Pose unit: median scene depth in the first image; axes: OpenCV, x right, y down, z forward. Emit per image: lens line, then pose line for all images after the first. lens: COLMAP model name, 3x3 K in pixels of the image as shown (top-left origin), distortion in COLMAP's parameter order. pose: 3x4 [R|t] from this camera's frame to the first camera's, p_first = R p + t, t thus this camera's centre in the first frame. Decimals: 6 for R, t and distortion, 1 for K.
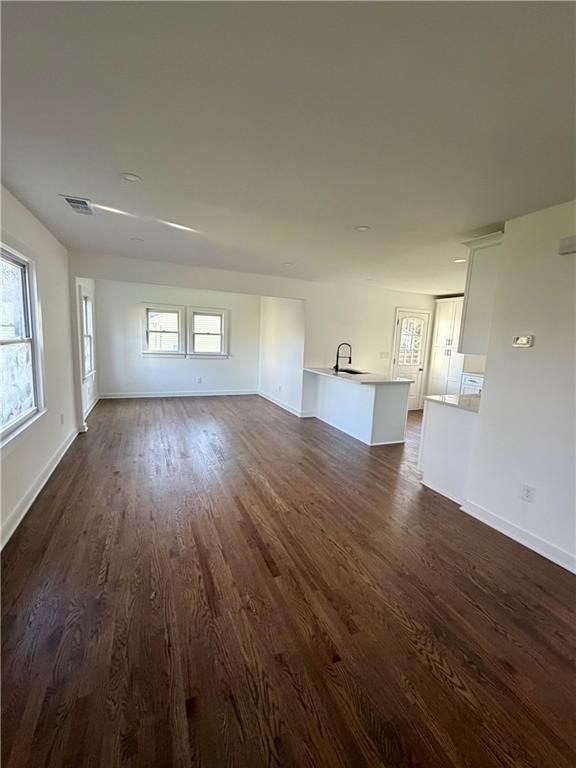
lens RADIAL K [[320.8, 0, 288.8], [0, 320.8, 384.1], [0, 0, 1]] dist [-0.000955, -0.000585]
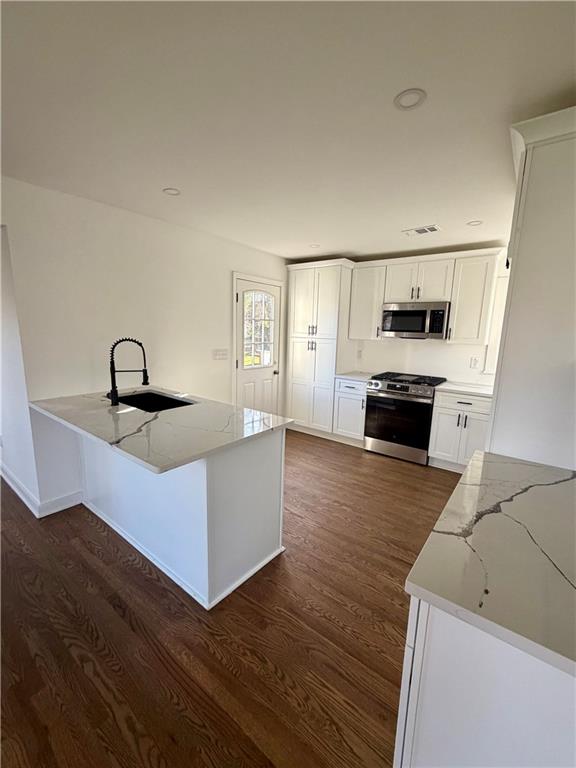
lens RADIAL K [[320.8, 0, 289.8], [0, 320.8, 385.8], [0, 0, 1]] dist [-0.000955, -0.000585]
pose [[0.873059, -0.100516, 0.477142, 0.133272], [0.078820, 0.994746, 0.065334, -0.065481], [-0.481202, -0.019432, 0.876394, 0.454561]]
